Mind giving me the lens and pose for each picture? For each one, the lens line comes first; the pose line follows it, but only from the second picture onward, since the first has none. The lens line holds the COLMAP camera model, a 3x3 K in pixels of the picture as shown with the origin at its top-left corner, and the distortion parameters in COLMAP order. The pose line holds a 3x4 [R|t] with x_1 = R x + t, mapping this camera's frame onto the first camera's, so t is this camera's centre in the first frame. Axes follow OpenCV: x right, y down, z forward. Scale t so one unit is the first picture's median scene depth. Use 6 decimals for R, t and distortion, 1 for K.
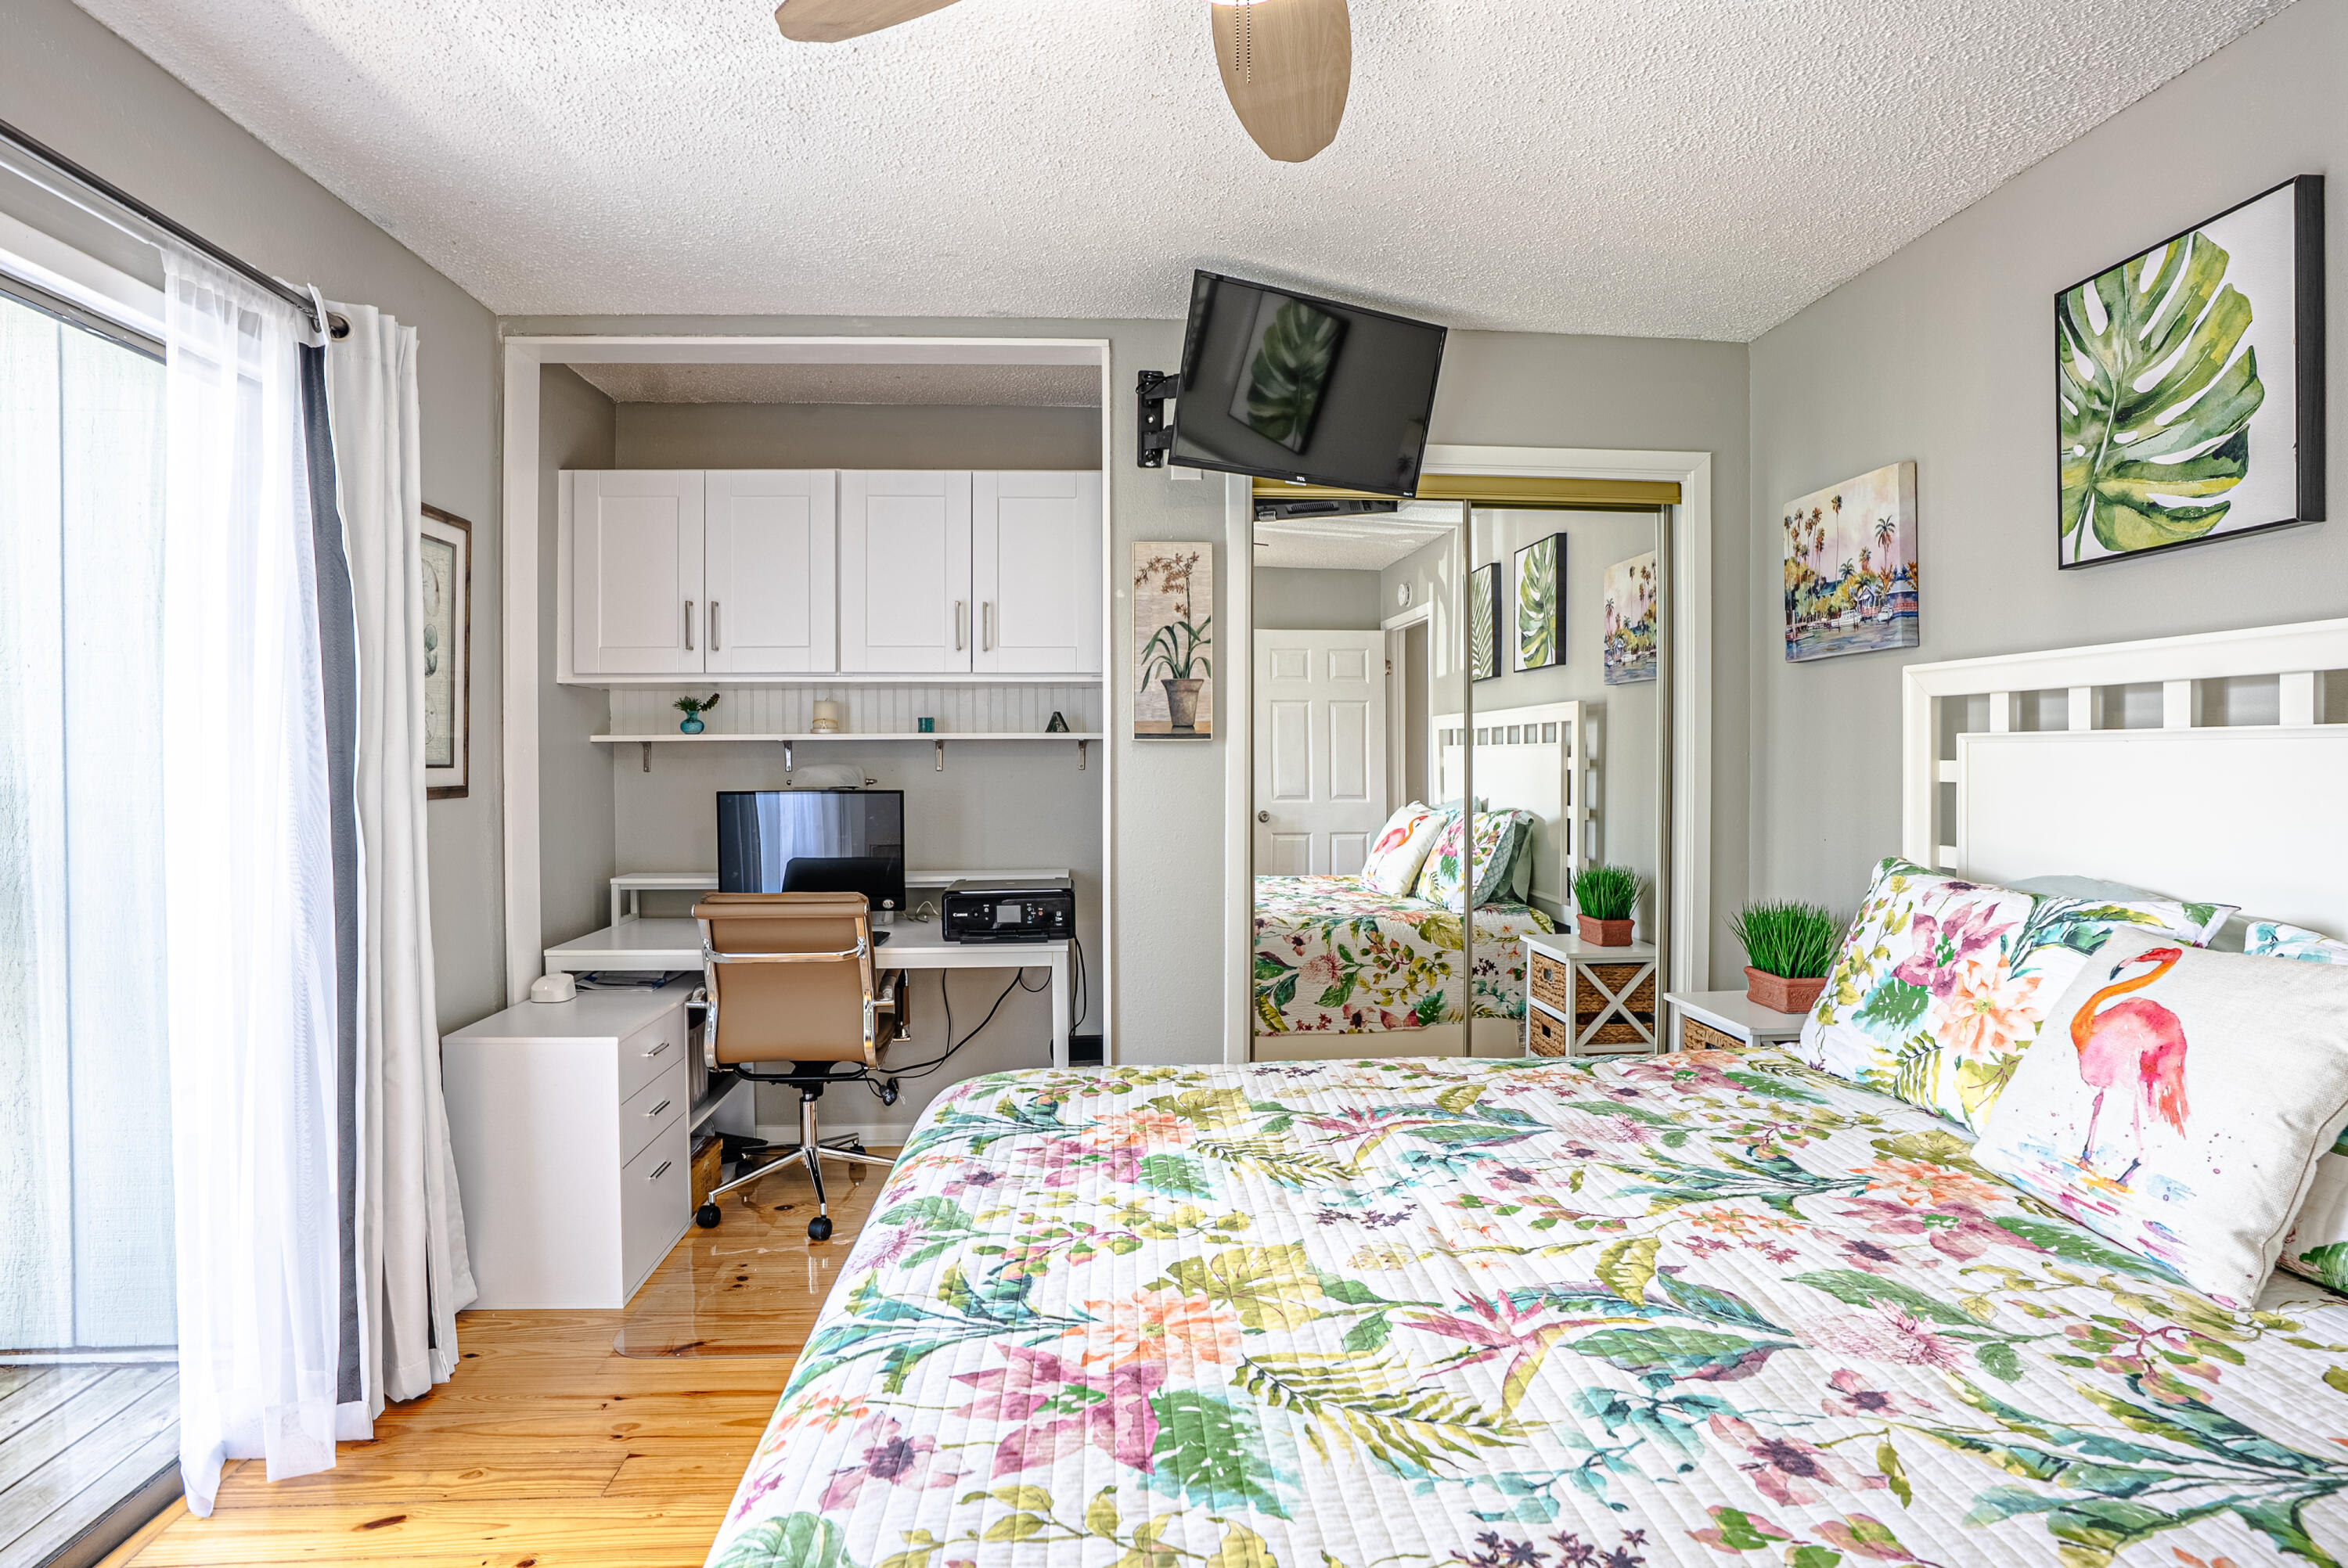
lens RADIAL K [[1098.4, 0, 1142.5], [0, 1098.4, 768.2], [0, 0, 1]] dist [-0.066378, 0.023811]
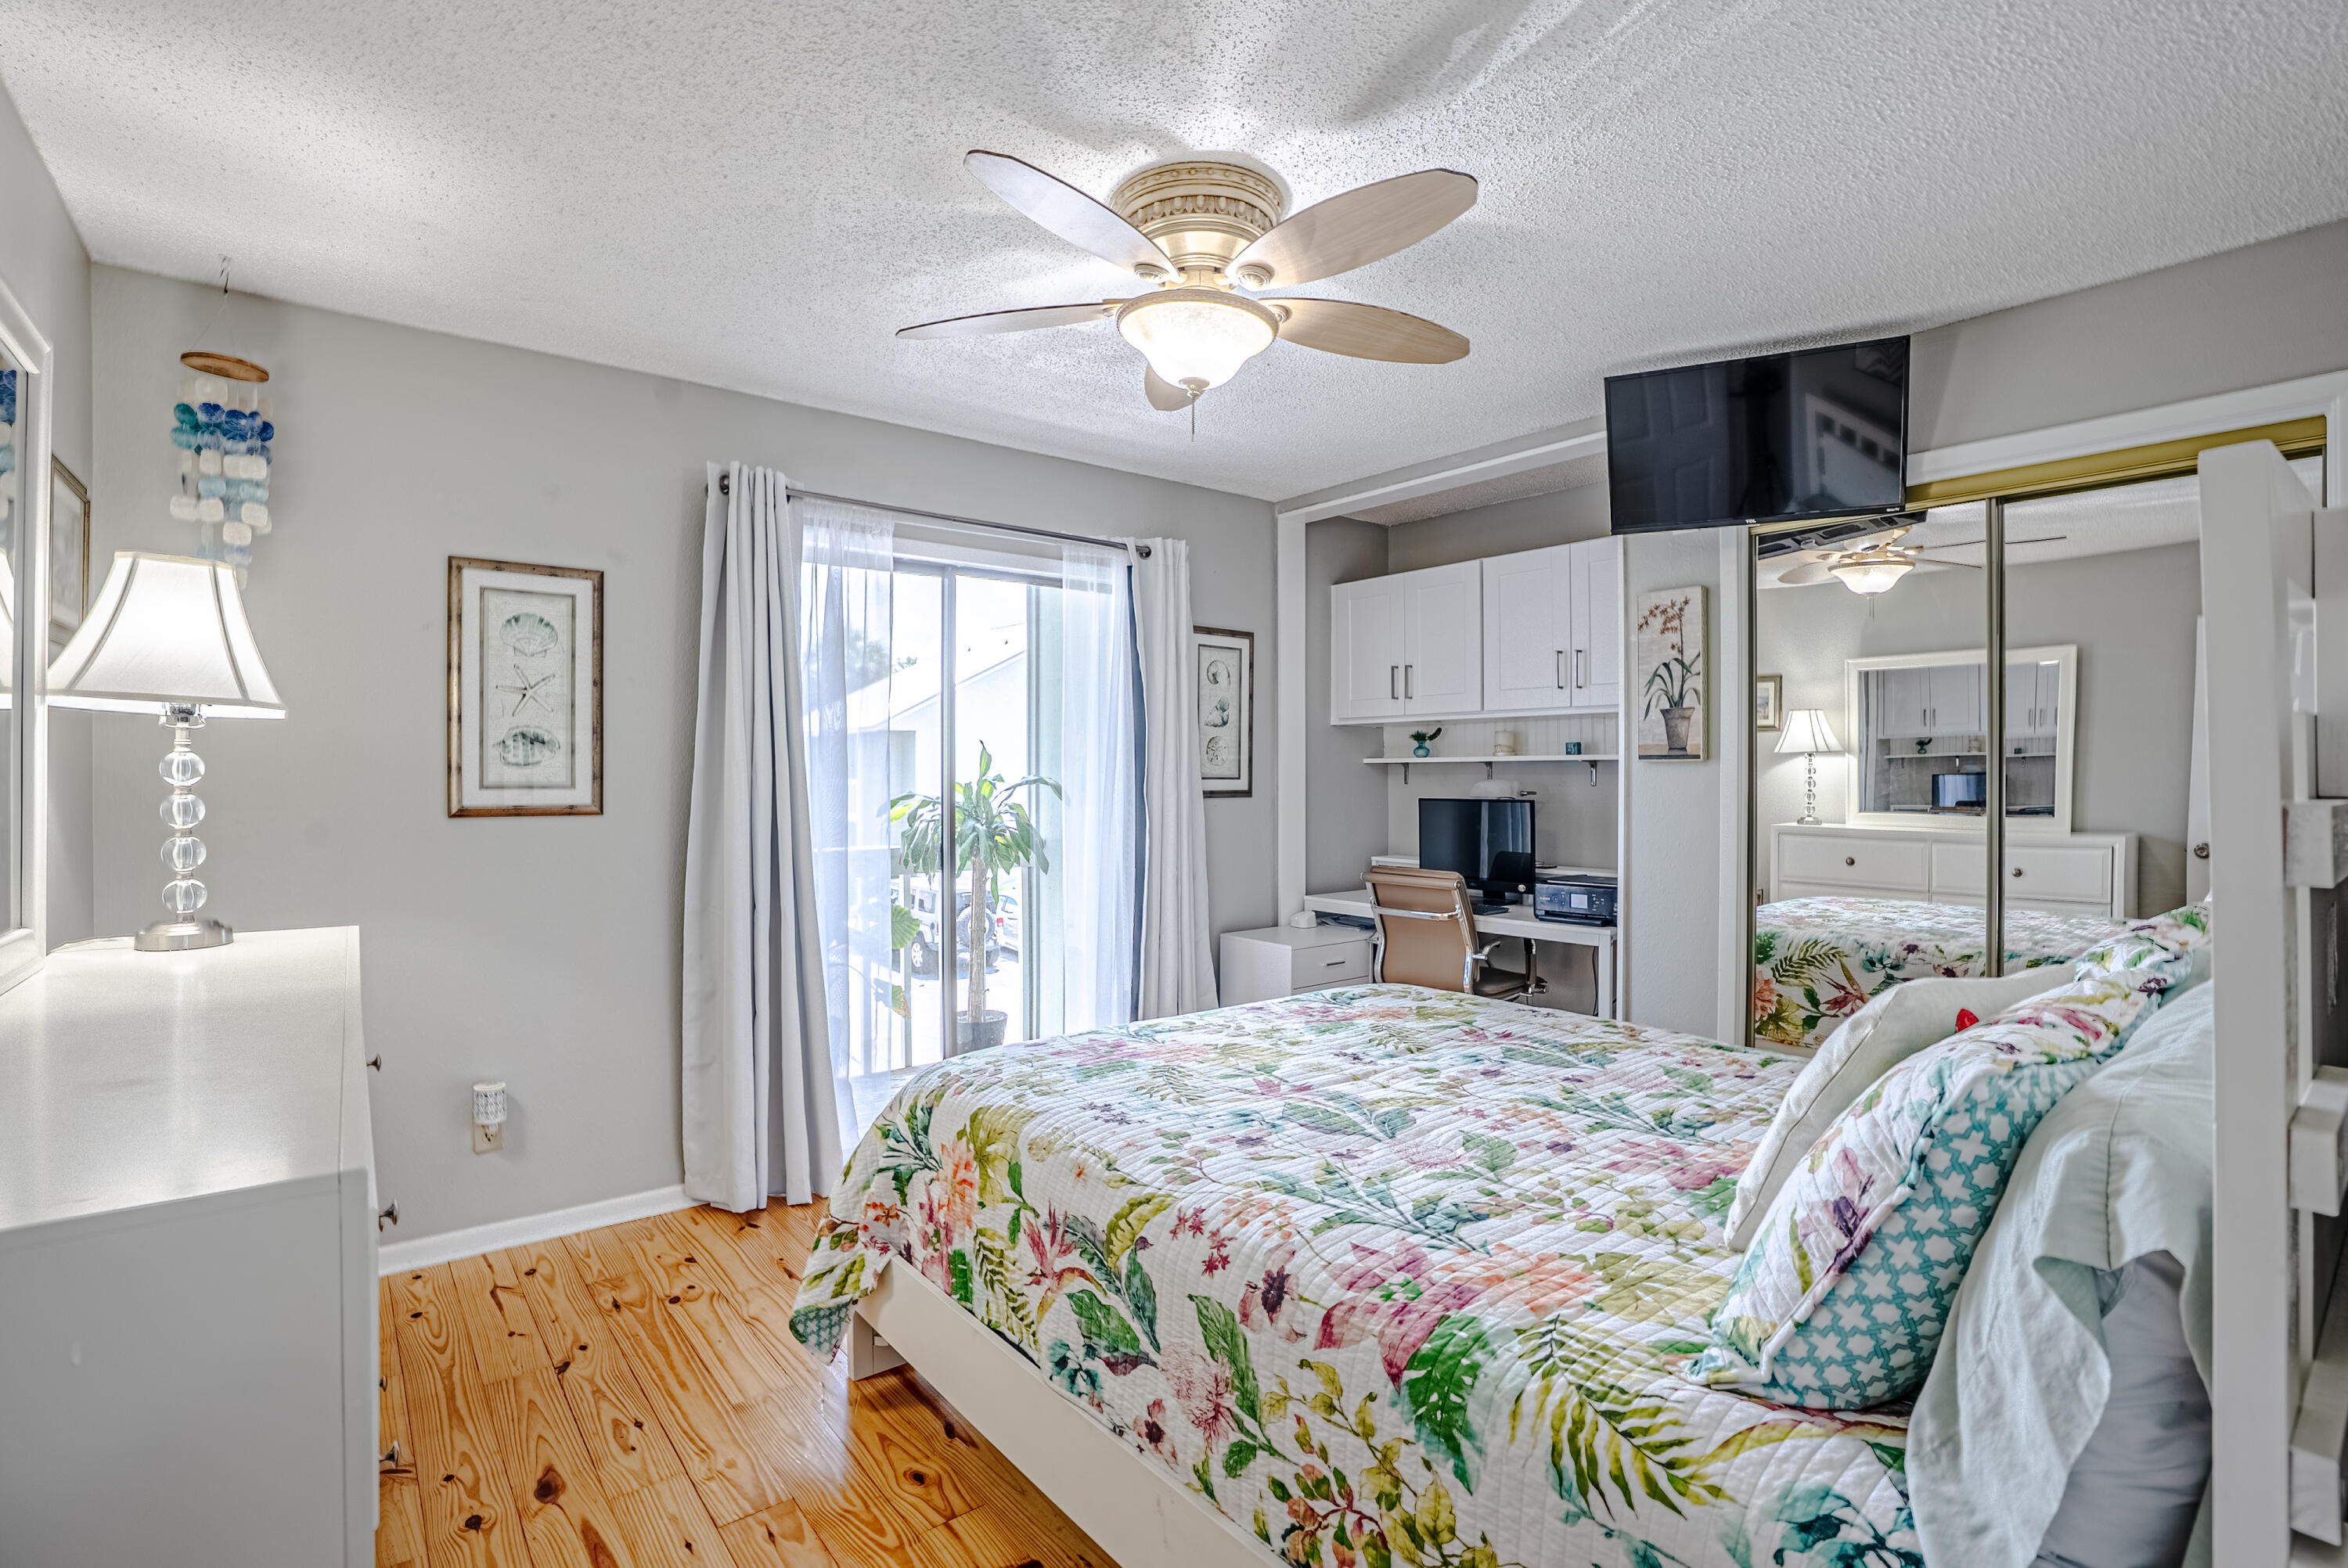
lens RADIAL K [[1098.4, 0, 1194.8], [0, 1098.4, 781.8], [0, 0, 1]] dist [-0.066378, 0.023811]
pose [[0.586989, 0.009545, -0.809539, 1.058708], [-0.012790, 0.999915, 0.002516, 0.000081], [0.809494, 0.008877, 0.587061, -0.120165]]
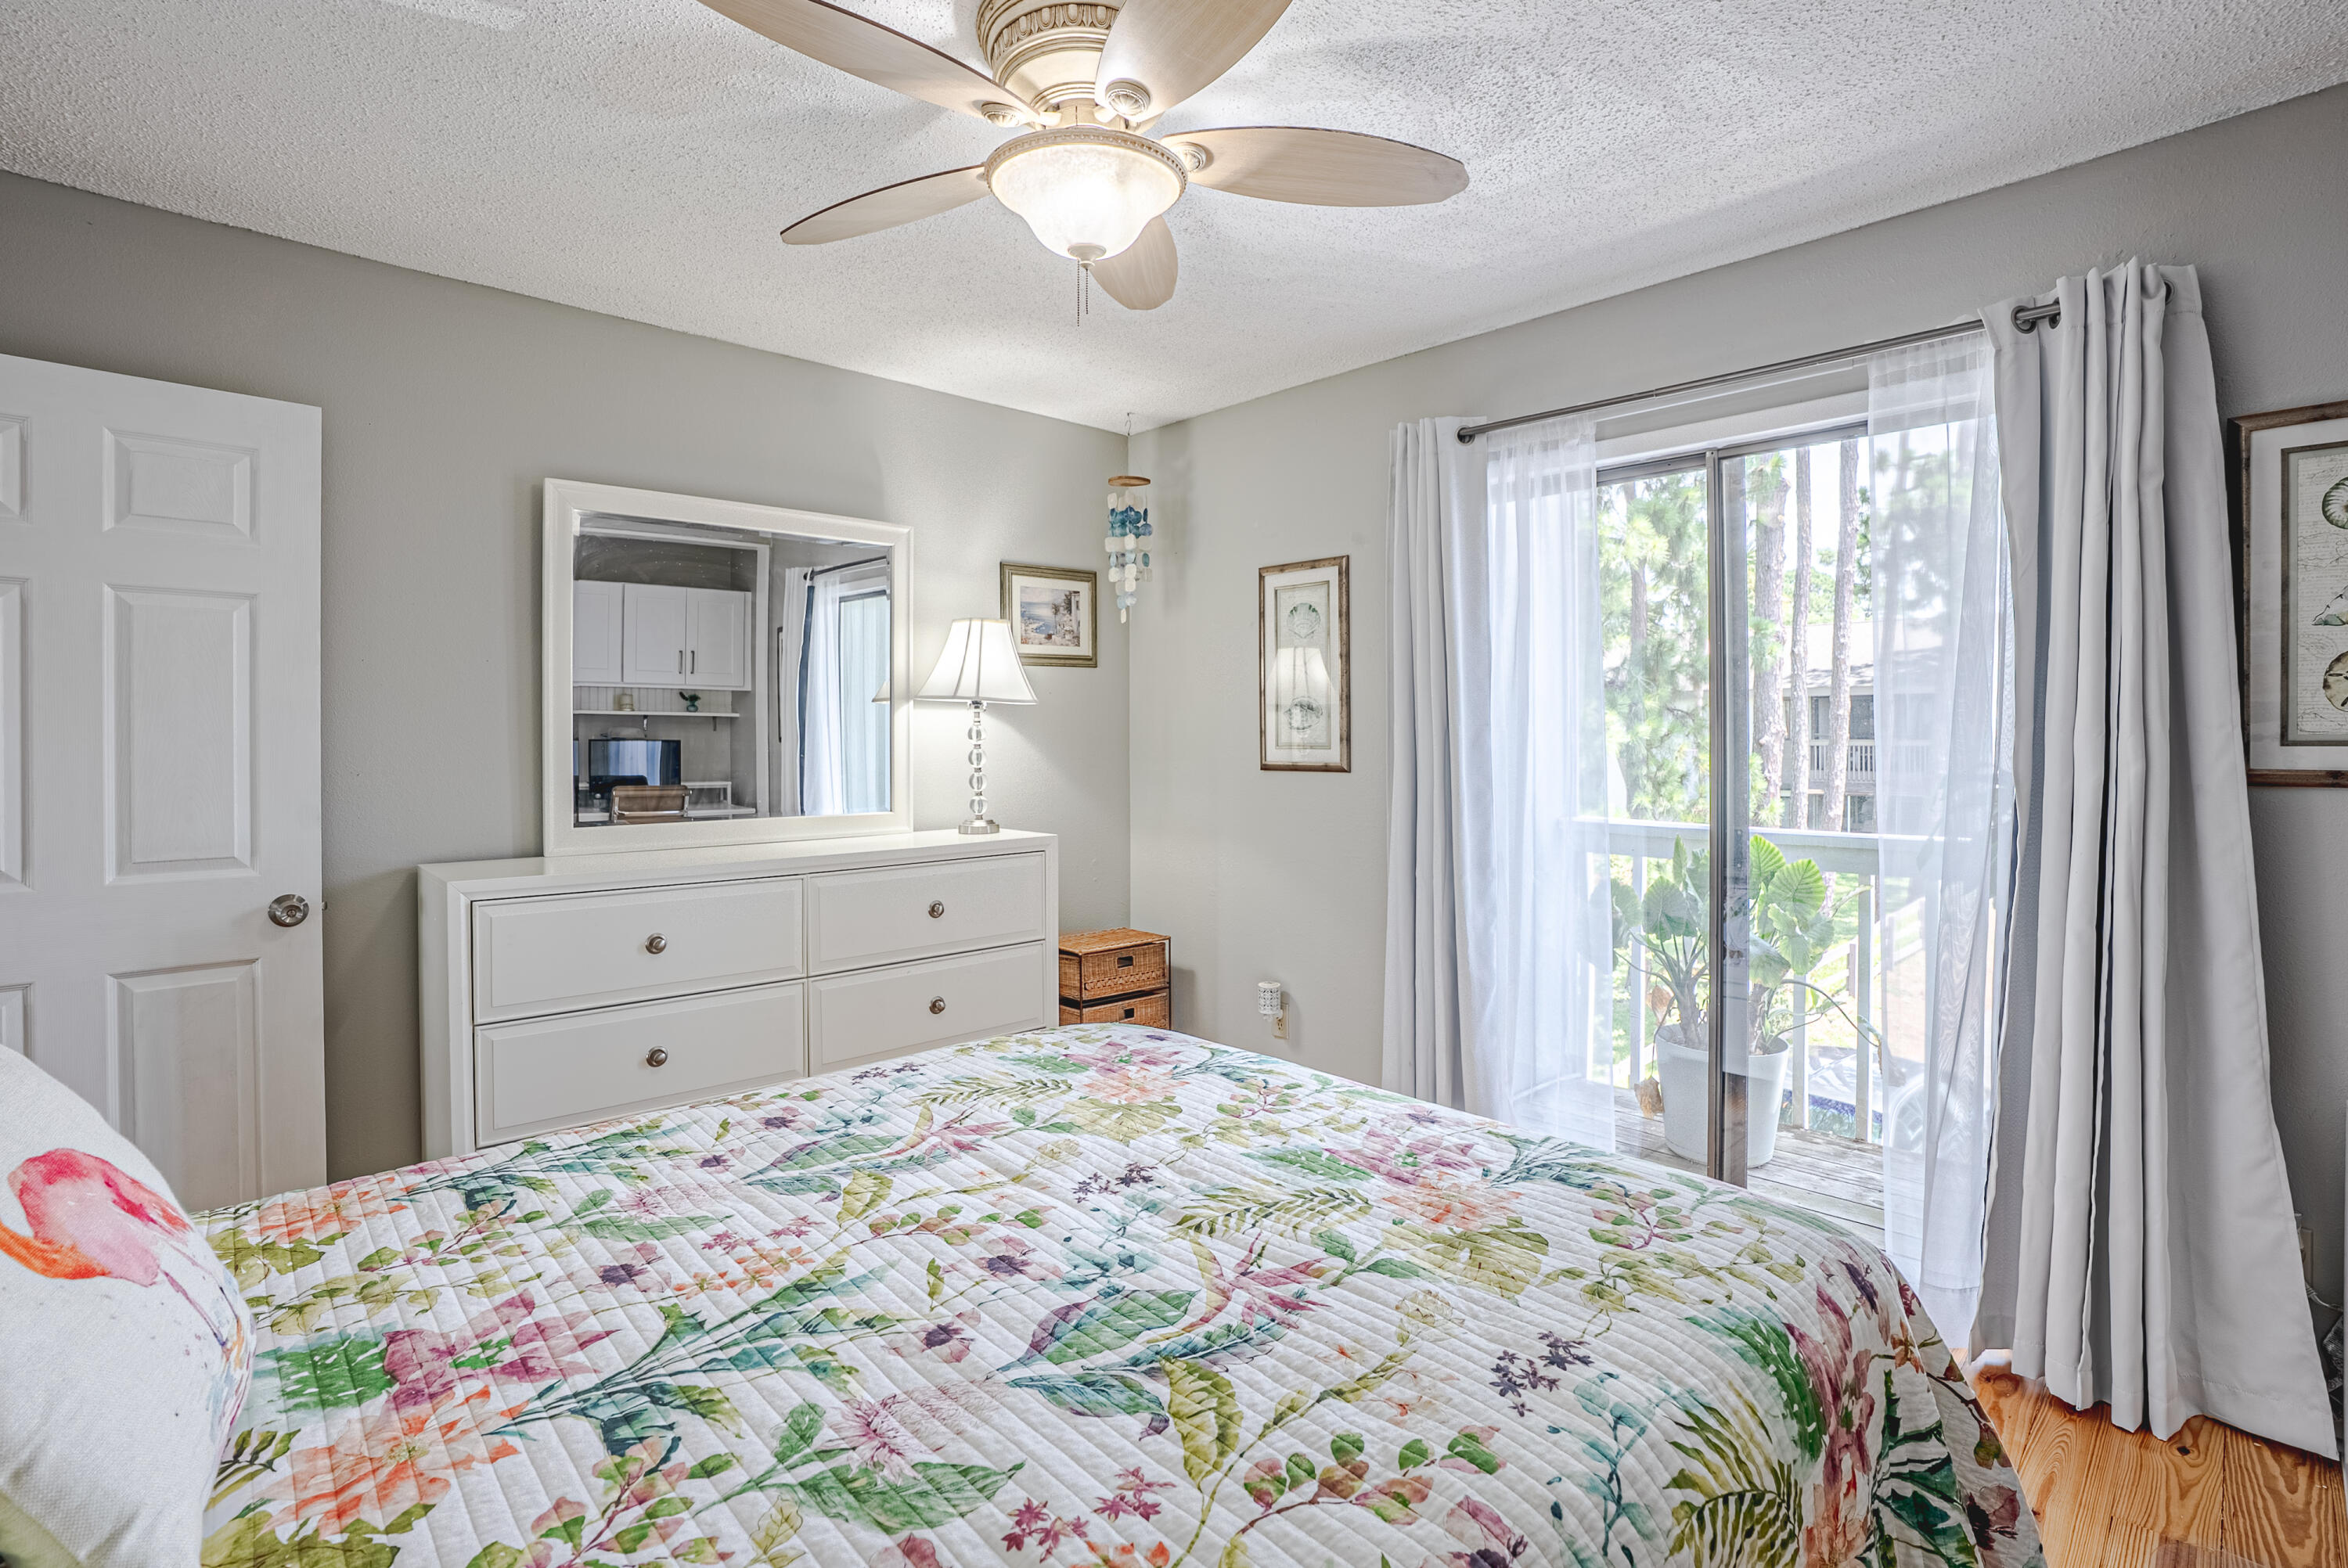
lens RADIAL K [[1098.4, 0, 1155.3], [0, 1098.4, 745.7], [0, 0, 1]] dist [-0.066378, 0.023811]
pose [[-0.765980, 0.011654, -0.642758, 0.645841], [-0.002268, 0.999780, 0.020830, -0.018778], [0.642860, 0.017413, -0.765786, 1.406426]]
